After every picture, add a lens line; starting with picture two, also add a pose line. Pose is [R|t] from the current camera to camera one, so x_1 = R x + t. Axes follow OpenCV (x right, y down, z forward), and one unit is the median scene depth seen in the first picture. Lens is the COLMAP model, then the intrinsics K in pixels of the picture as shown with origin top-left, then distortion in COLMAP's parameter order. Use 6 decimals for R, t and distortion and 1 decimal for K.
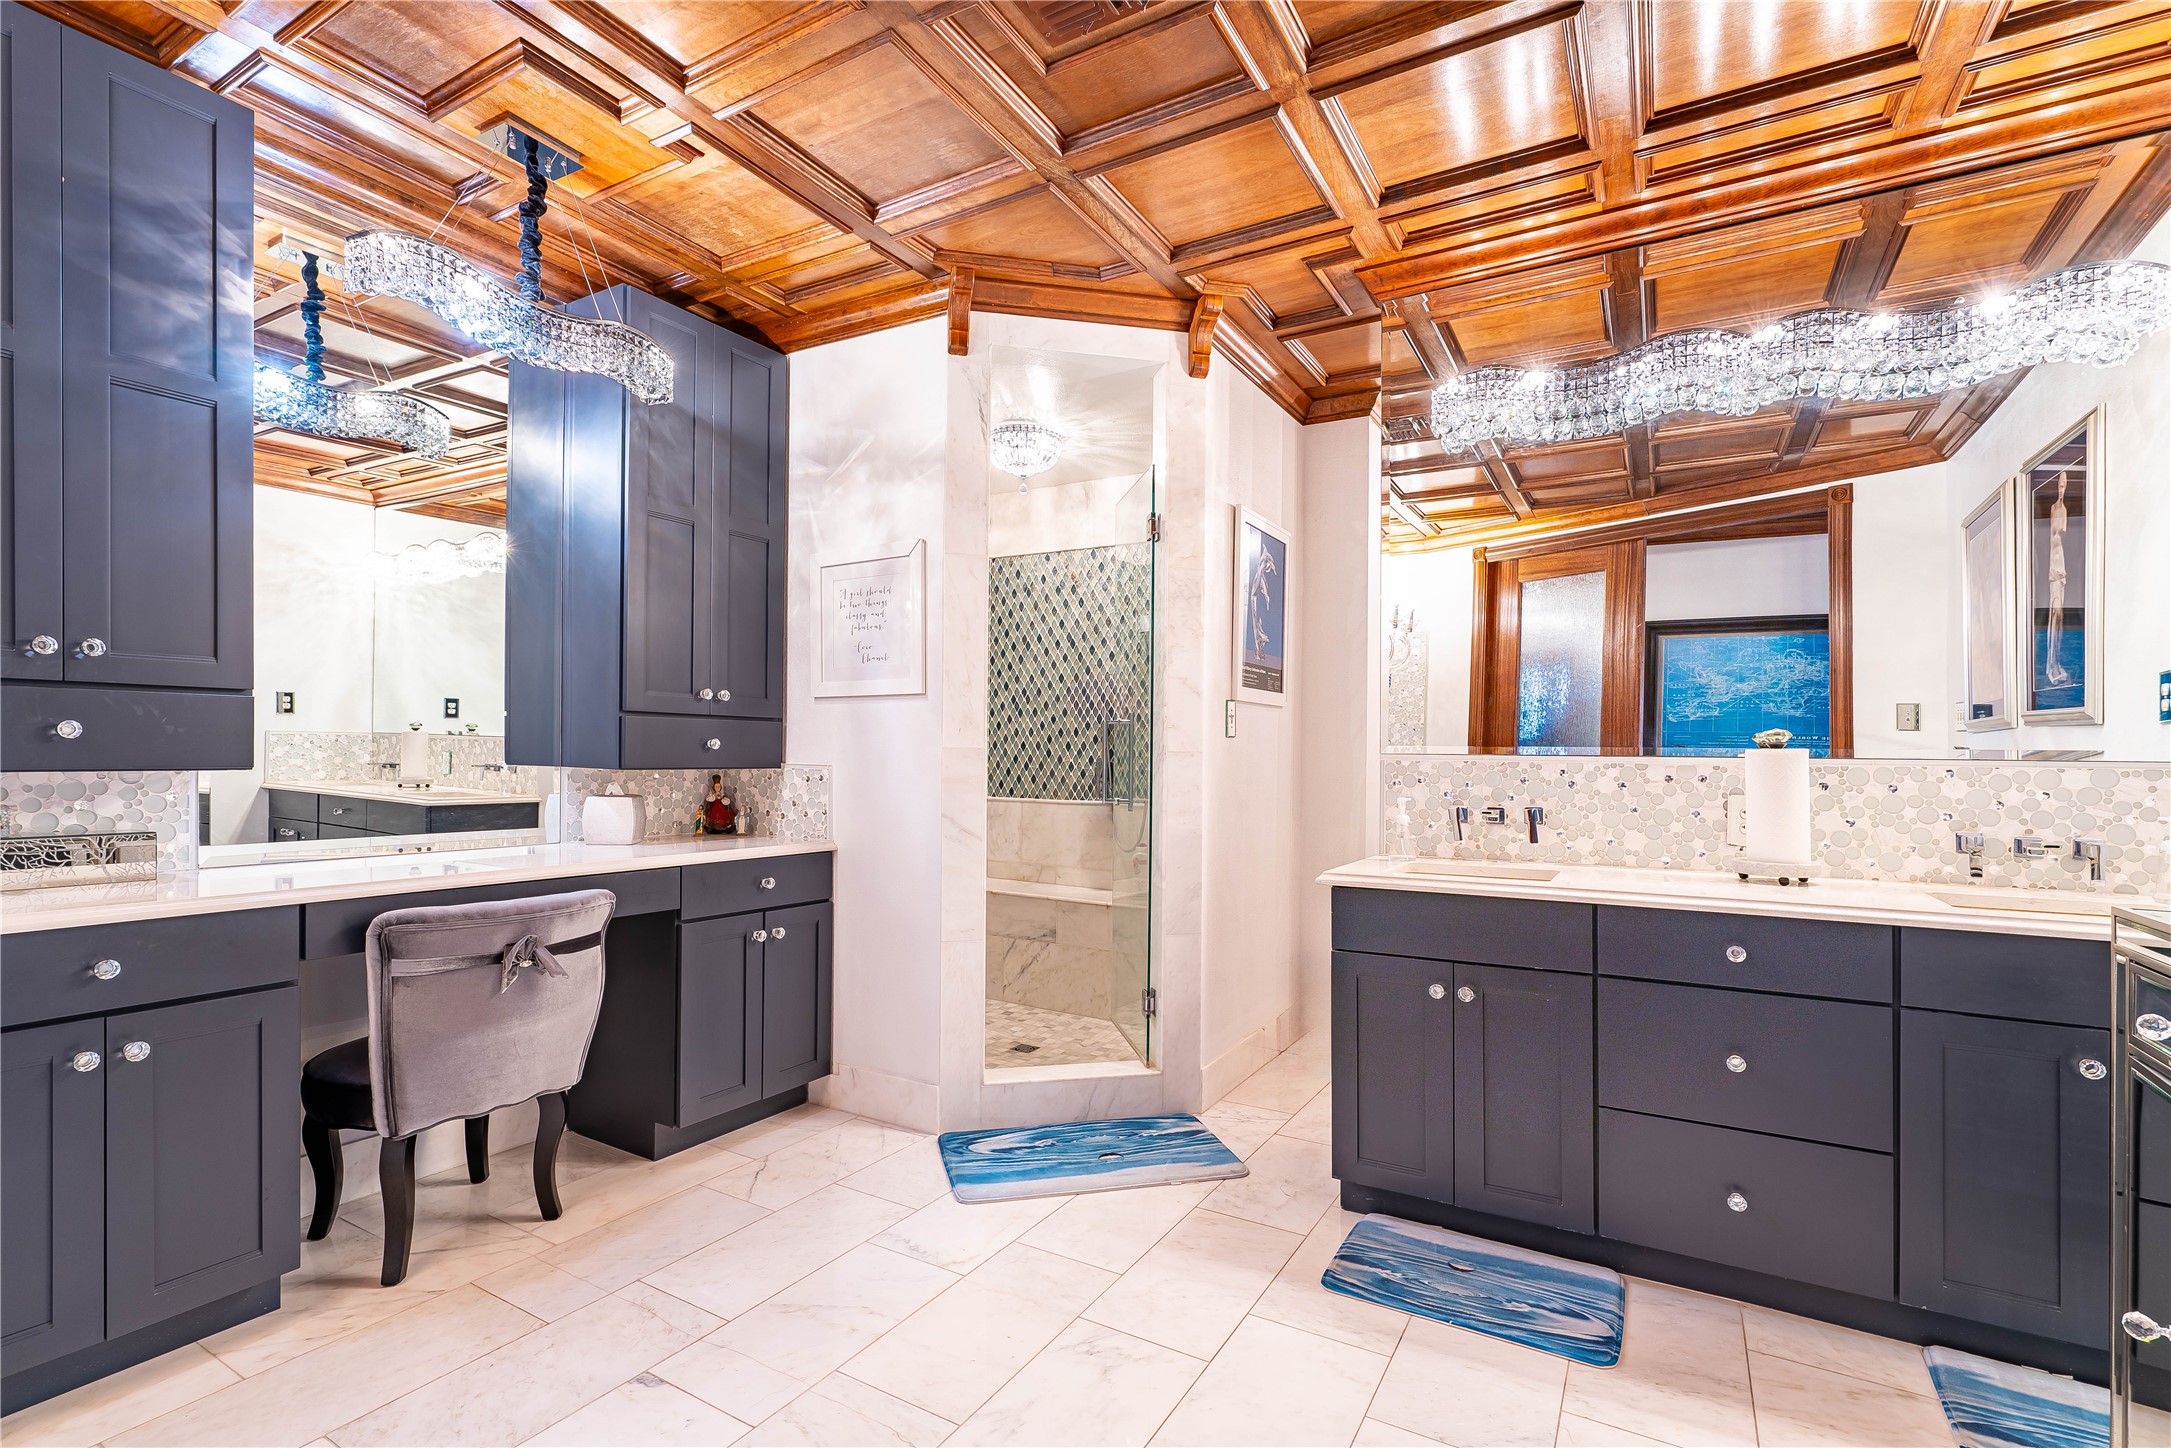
lens RADIAL K [[998.4, 0, 1076.4], [0, 998.4, 744.6], [0, 0, 1]] dist [-0.004502, -0.000478]
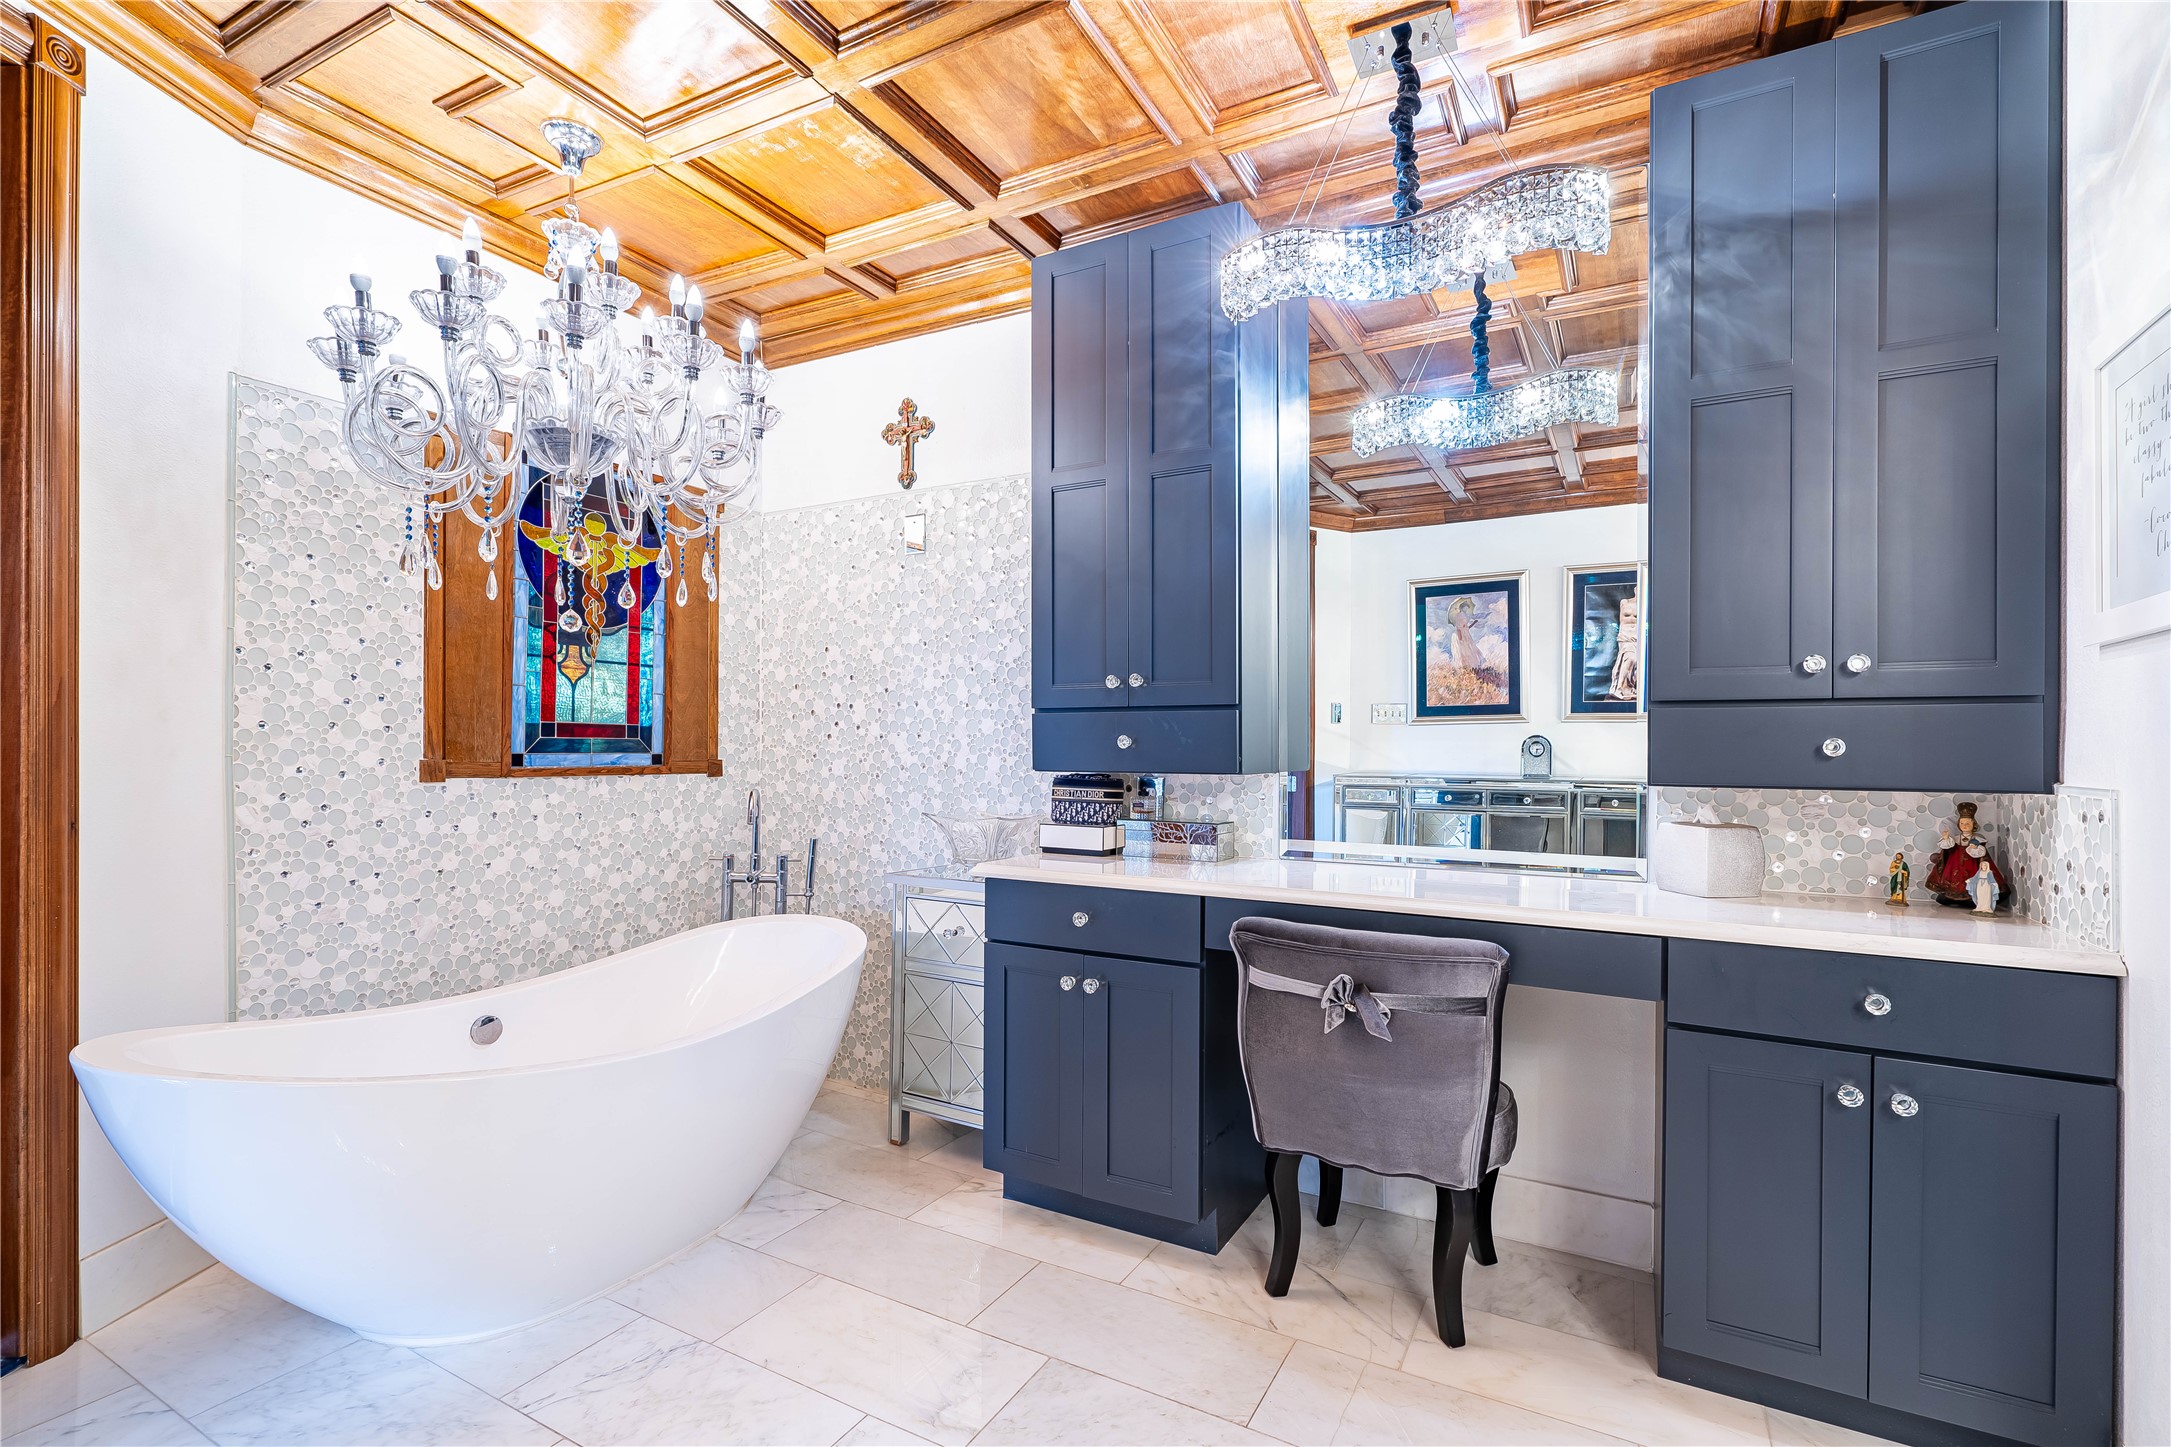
lens RADIAL K [[998.4, 0, 1034.4], [0, 998.4, 746.9], [0, 0, 1]] dist [-0.004502, -0.000478]
pose [[0.017311, -0.013328, -0.999761, 0.205913], [0.003144, 0.999907, -0.013276, 0.005055], [0.999845, -0.002913, 0.017351, 0.491834]]
